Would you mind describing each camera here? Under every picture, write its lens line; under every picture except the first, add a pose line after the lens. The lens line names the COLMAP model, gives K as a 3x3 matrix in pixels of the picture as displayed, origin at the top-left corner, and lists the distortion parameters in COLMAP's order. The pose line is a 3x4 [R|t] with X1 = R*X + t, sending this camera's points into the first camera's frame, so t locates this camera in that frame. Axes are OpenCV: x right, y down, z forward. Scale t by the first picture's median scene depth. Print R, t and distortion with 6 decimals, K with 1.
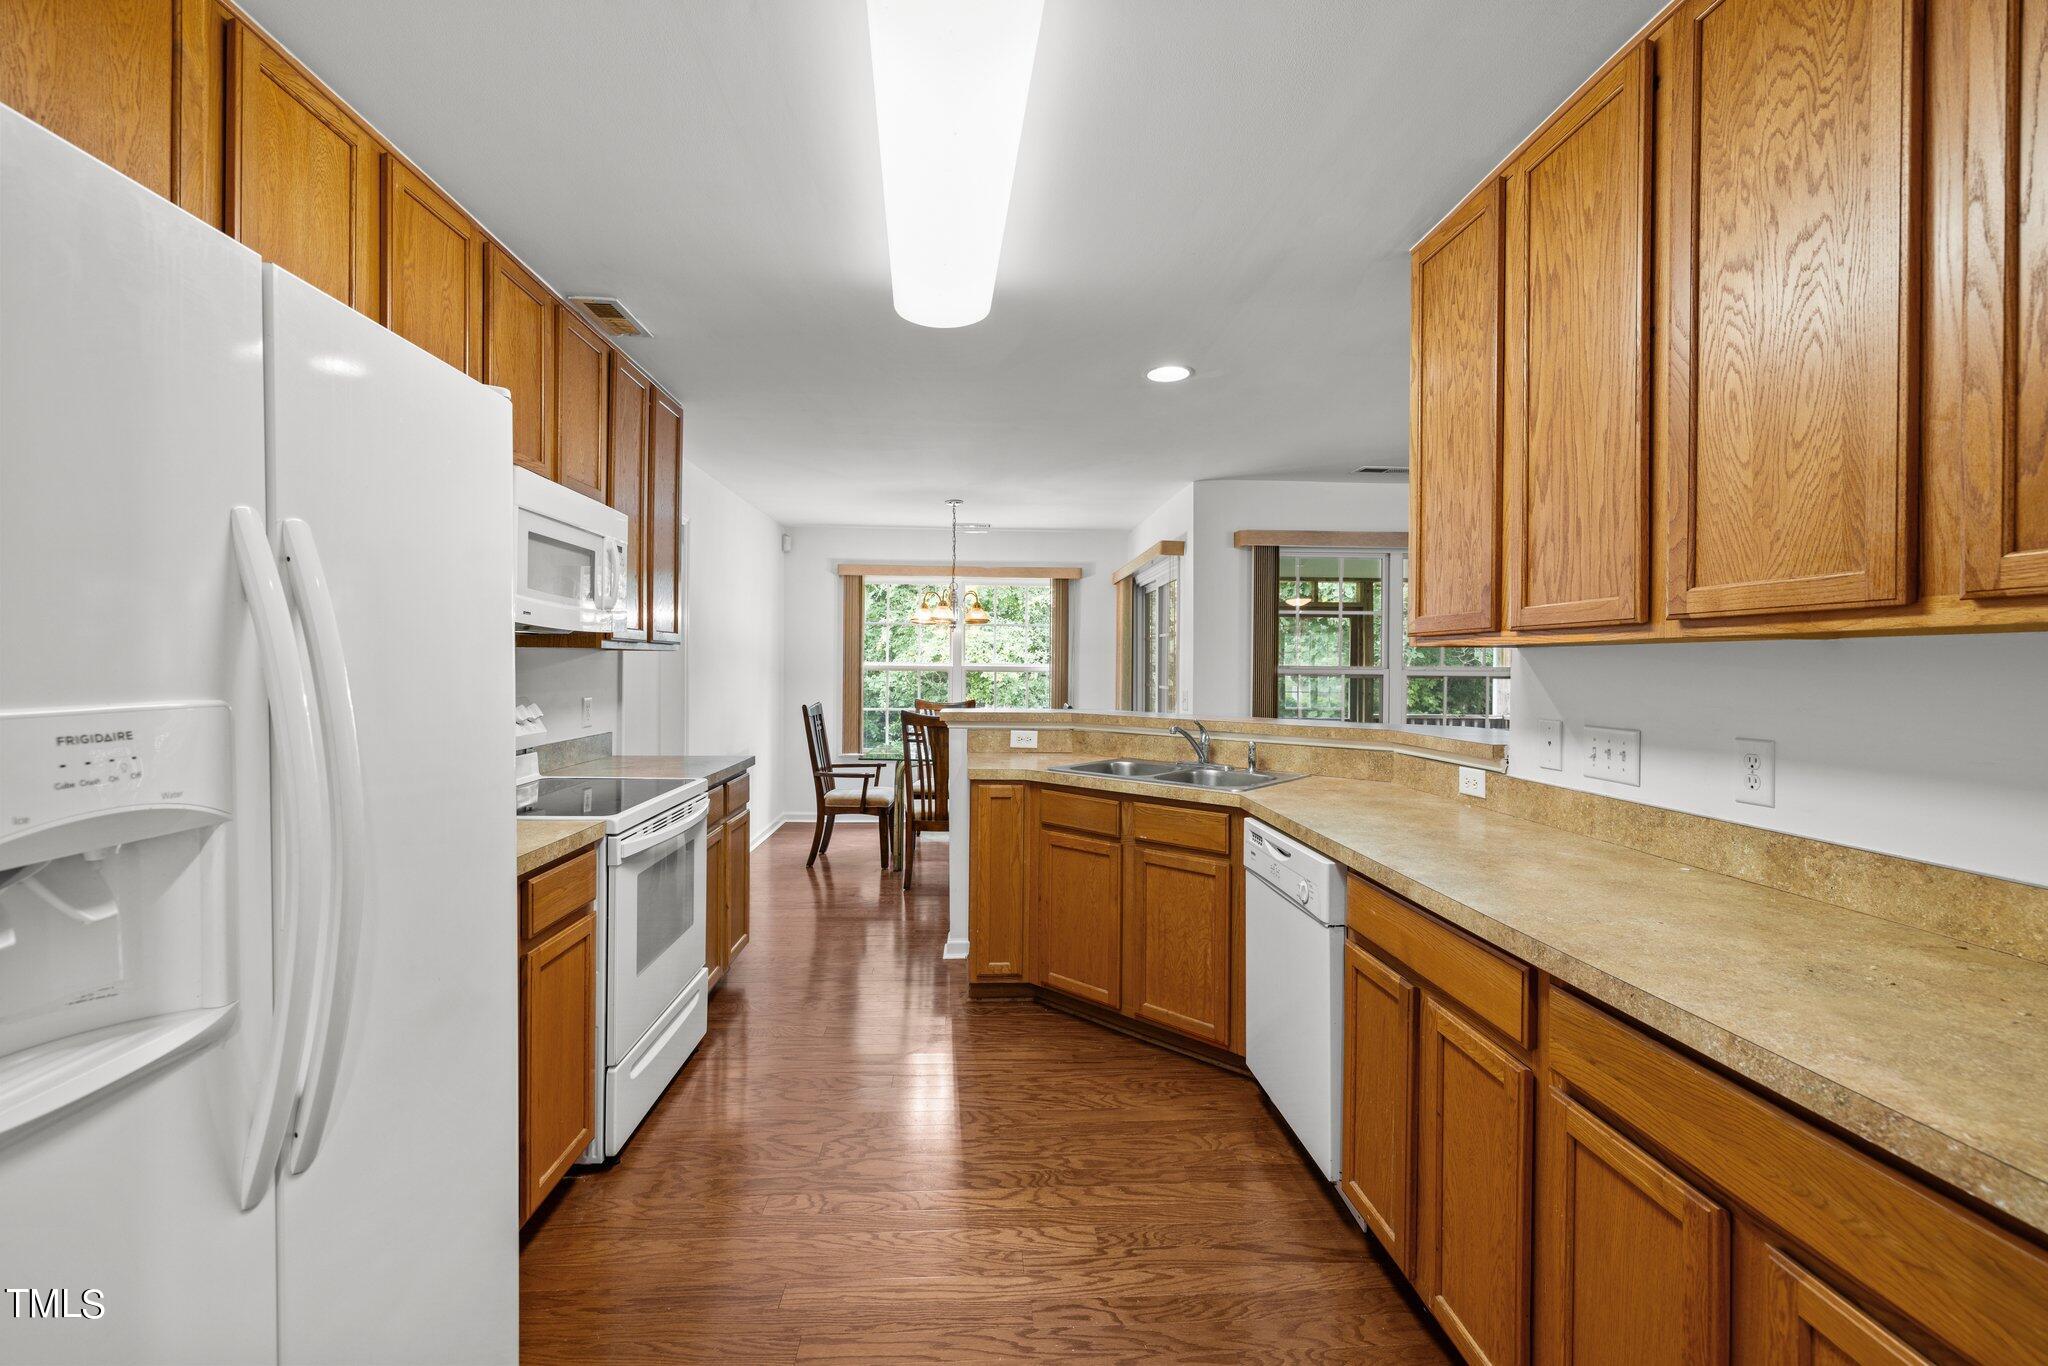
lens RADIAL K [[886.5, 0, 1025.2], [0, 886.5, 678.4], [0, 0, 1]] dist [-0.001847, 0.000175]
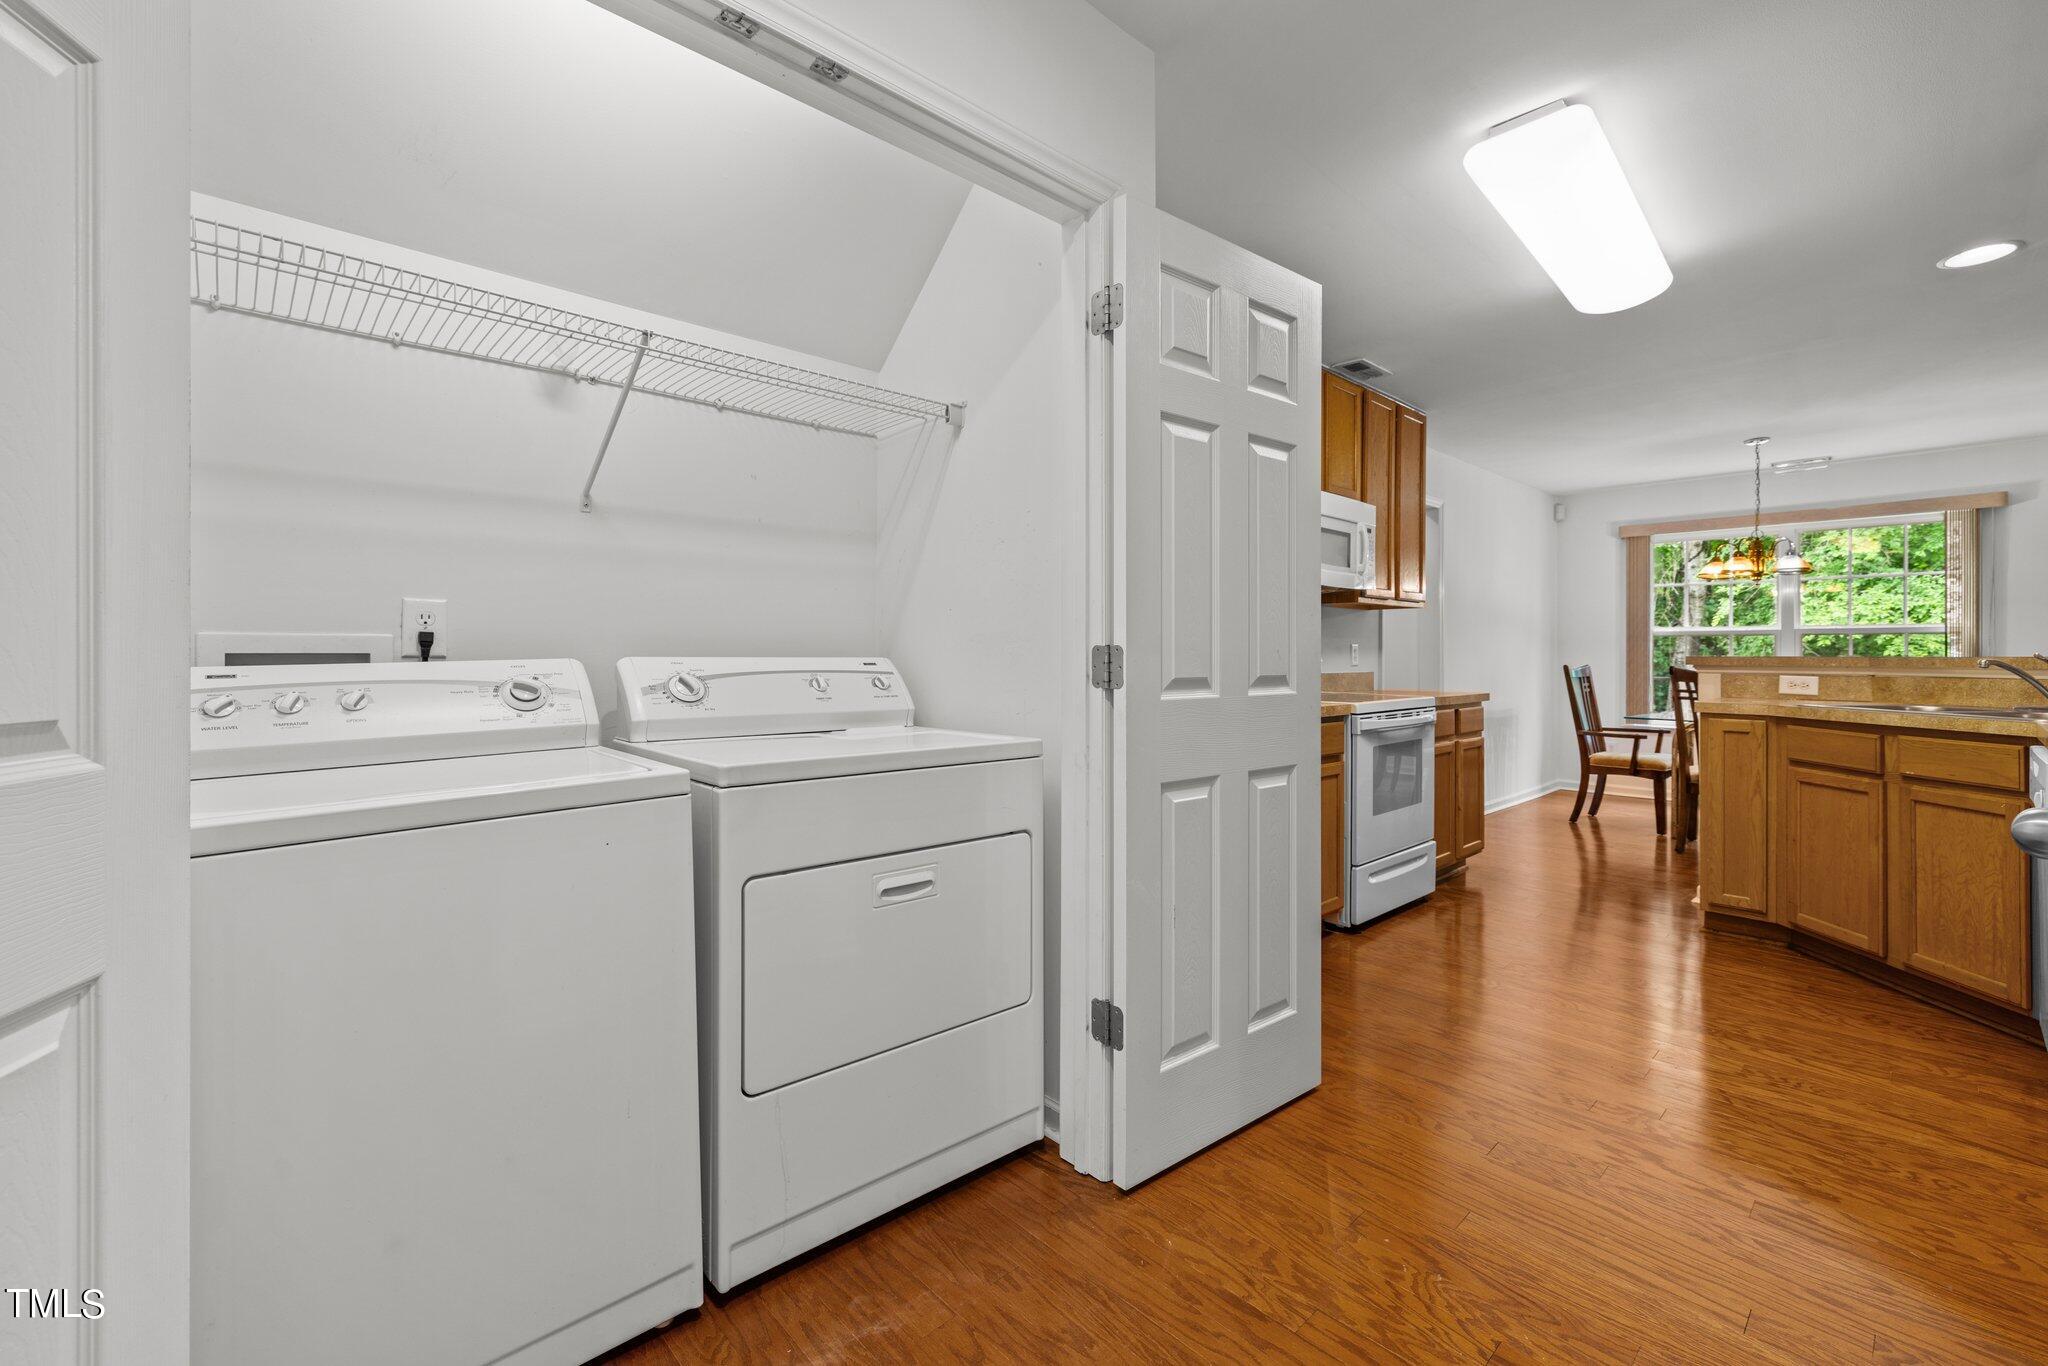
lens RADIAL K [[886.5, 0, 1022.3], [0, 886.5, 673.7], [0, 0, 1]] dist [-0.001847, 0.000175]
pose [[0.657381, -0.000279, -0.753558, 0.212440], [0.002263, 0.999996, 0.001604, 0.068613], [0.753555, -0.002760, 0.657379, -0.302622]]
